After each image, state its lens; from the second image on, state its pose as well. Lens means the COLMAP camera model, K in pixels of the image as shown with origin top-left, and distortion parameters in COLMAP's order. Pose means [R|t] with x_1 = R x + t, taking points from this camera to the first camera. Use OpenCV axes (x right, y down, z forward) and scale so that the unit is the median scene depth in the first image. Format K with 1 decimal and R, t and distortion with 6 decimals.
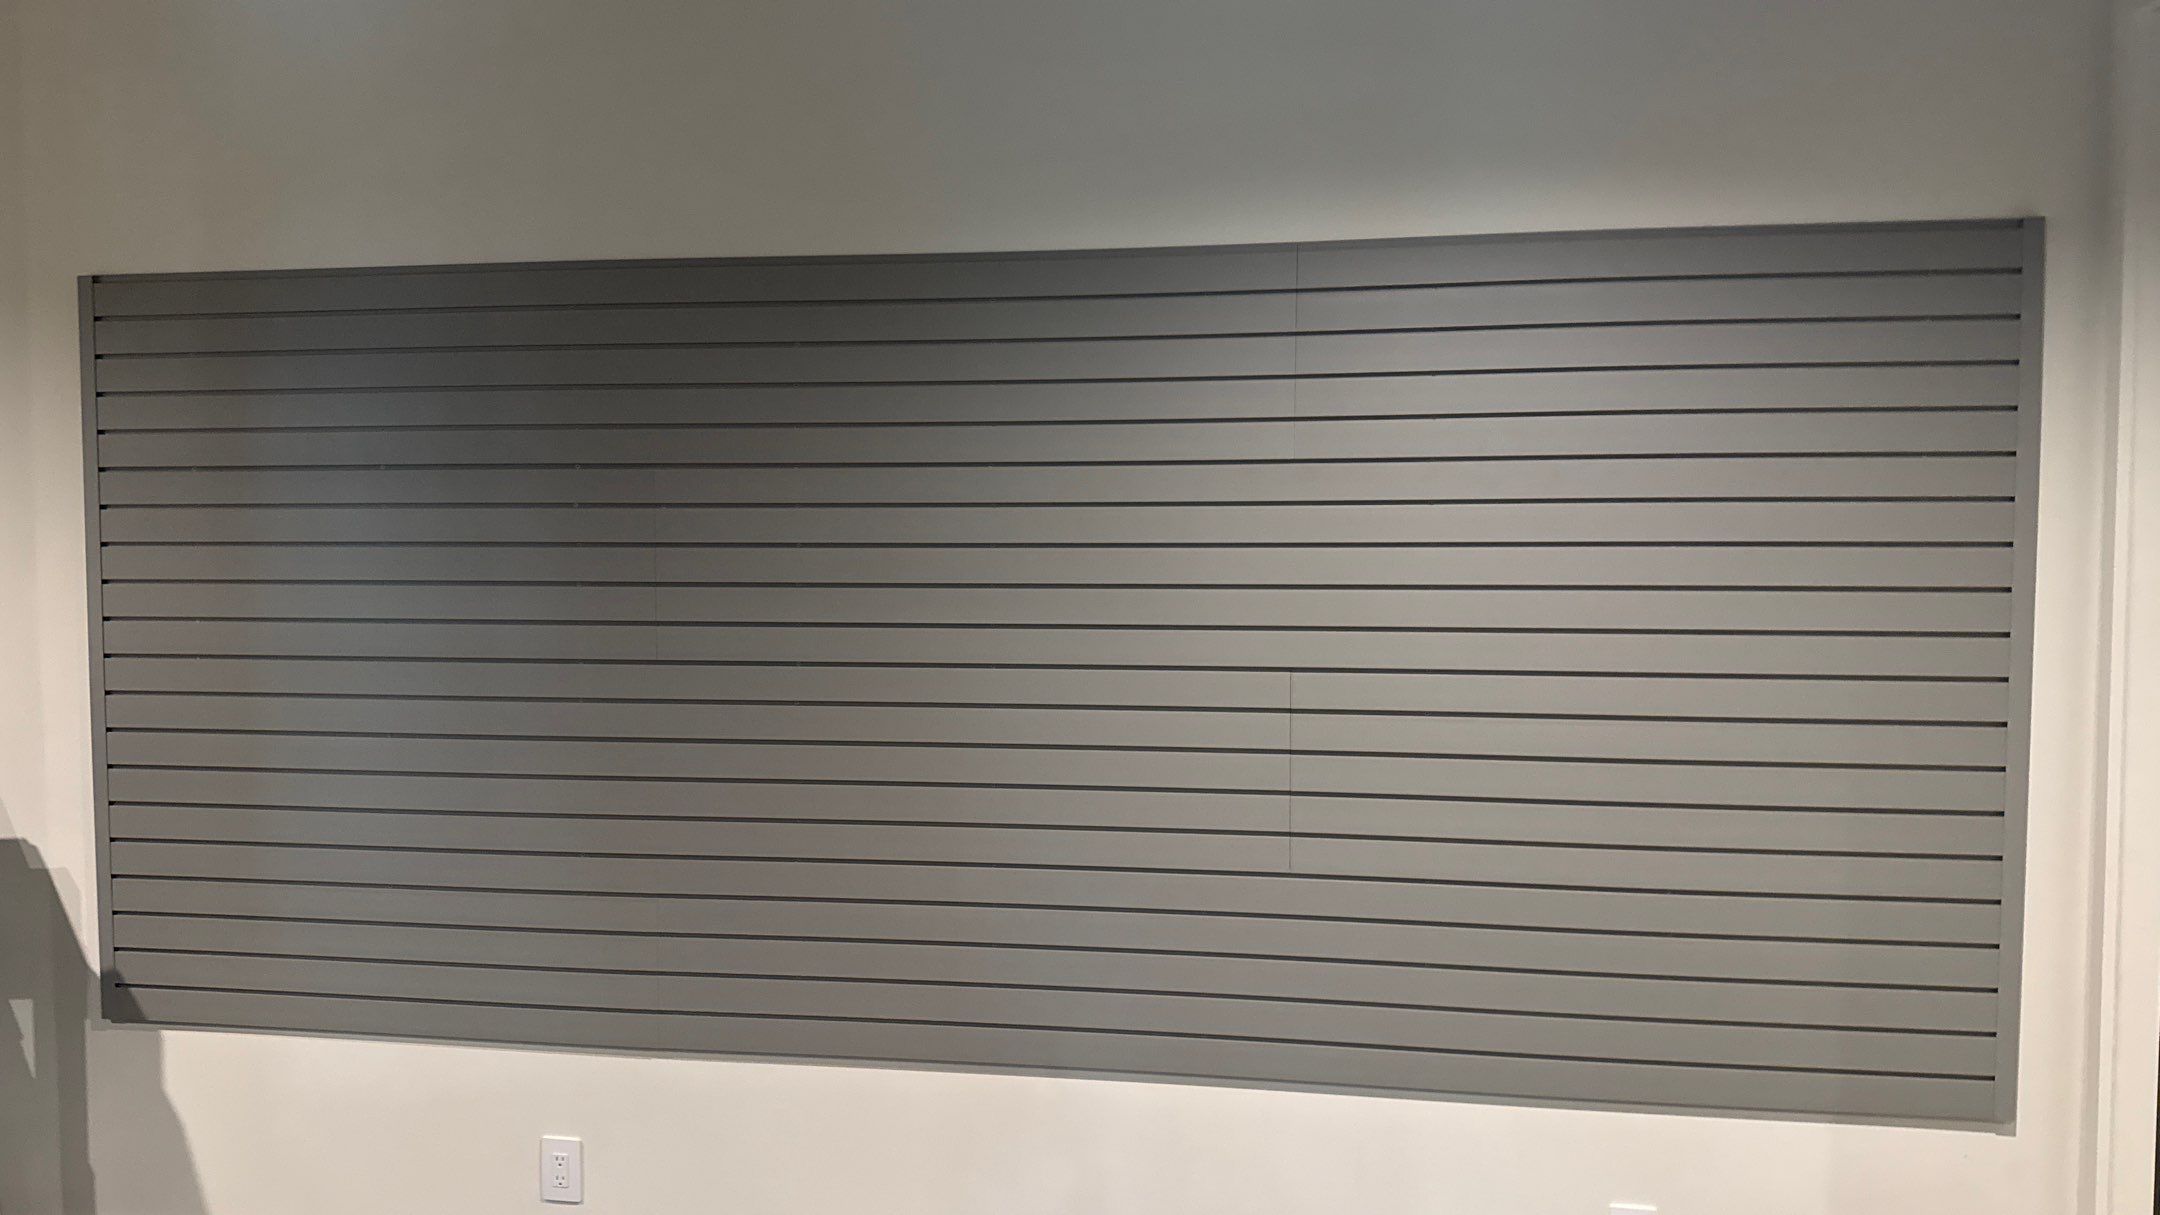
lens RADIAL K [[1988.0, 0, 1080.0], [0, 1988.0, 607.5], [0, 0, 1]] dist [0.097258, -0.192185]
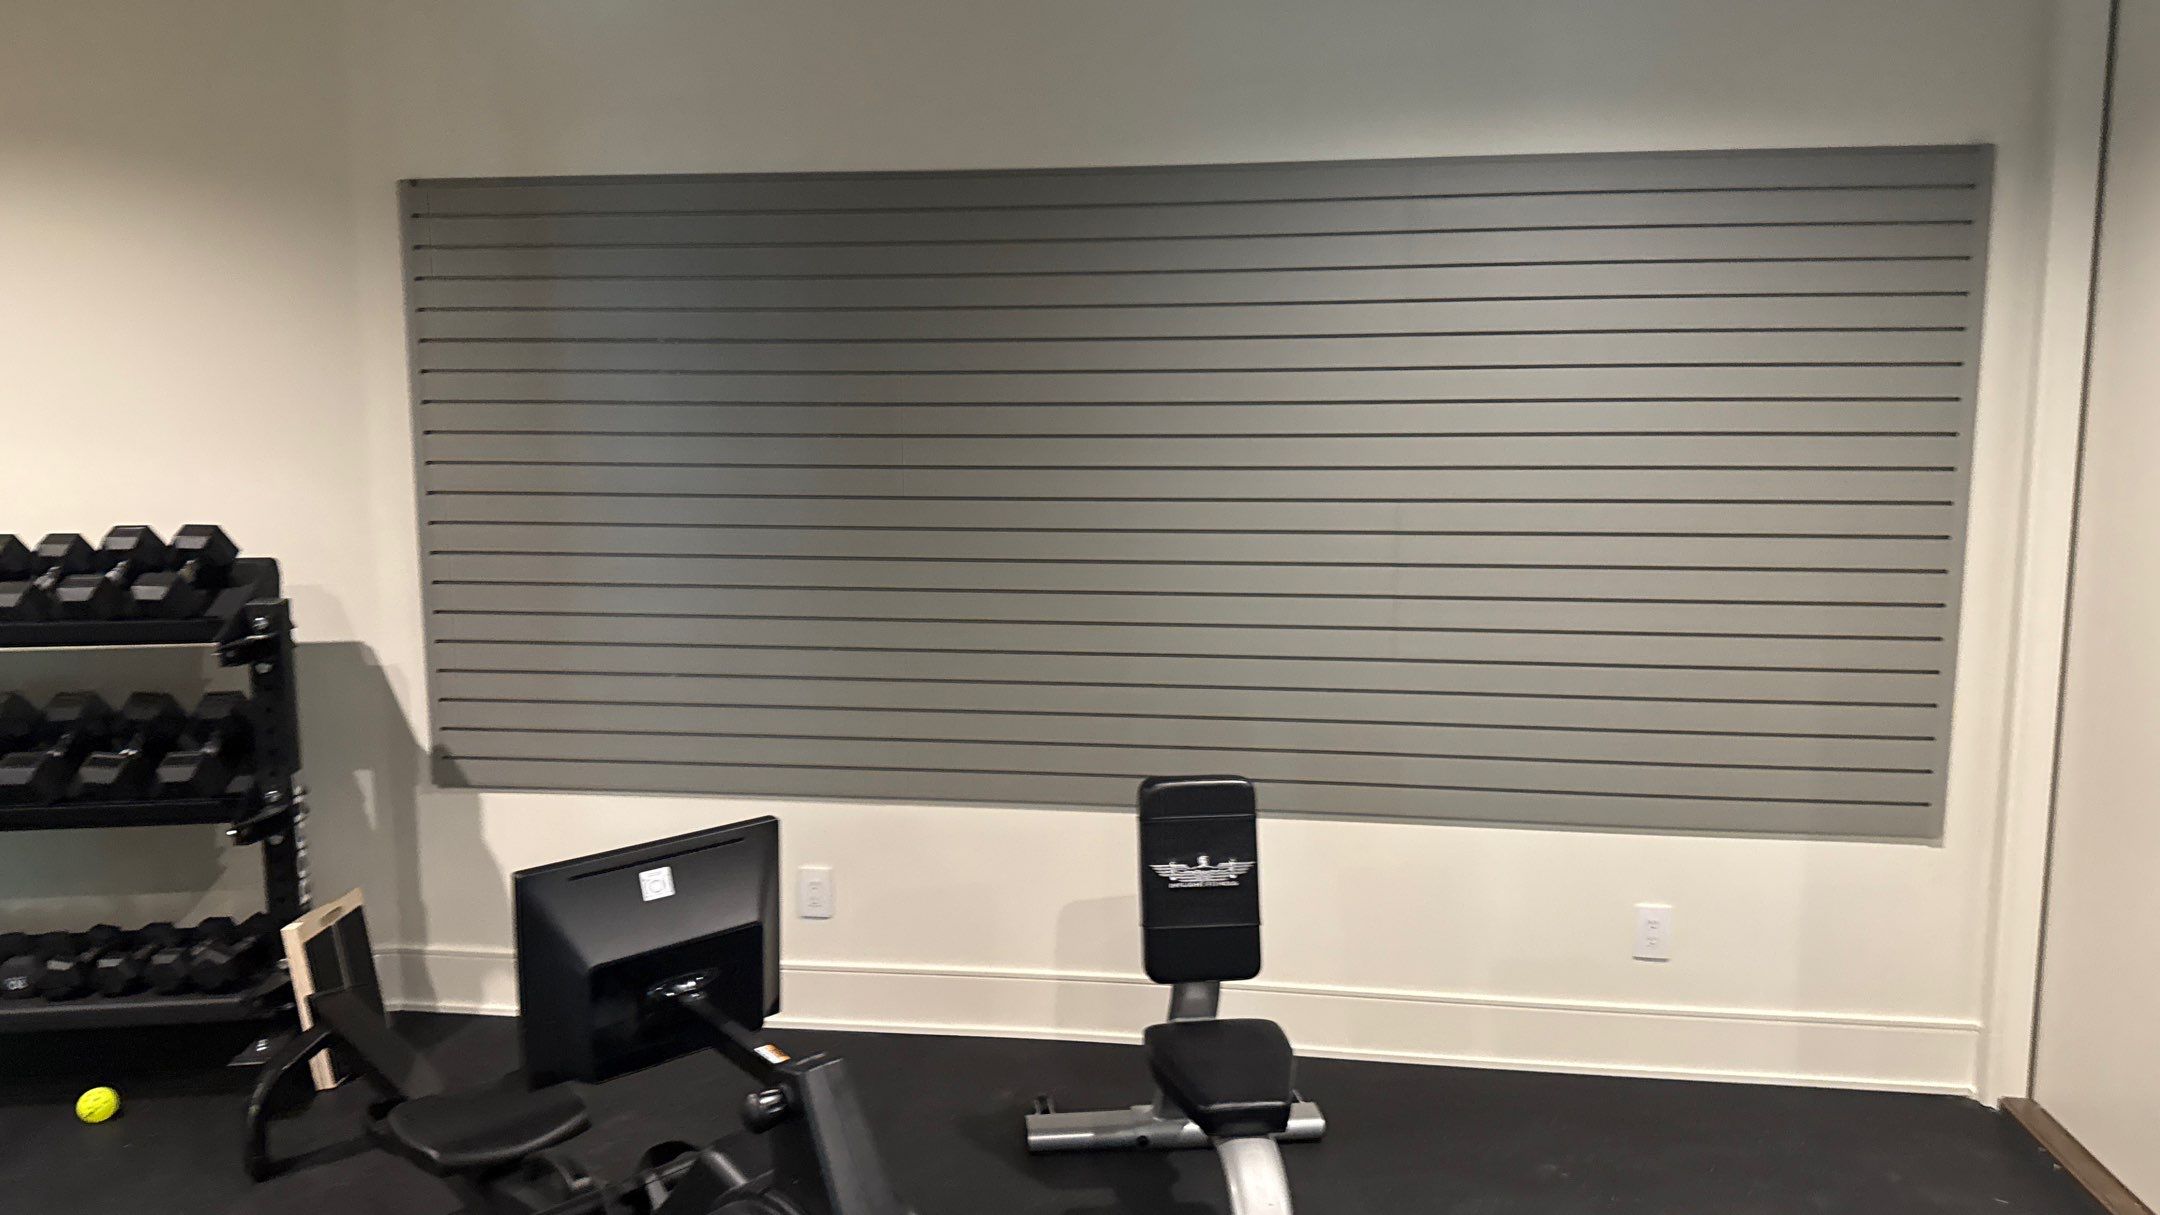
lens RADIAL K [[1524.2, 0, 1079.1], [0, 1524.2, 549.5], [0, 0, 1]] dist [0.088010, -0.121321]
pose [[0.997813, -0.007978, 0.065612, -0.151159], [0.003758, 0.997931, 0.064189, -0.000704], [-0.065989, -0.063802, 0.995778, 0.031567]]
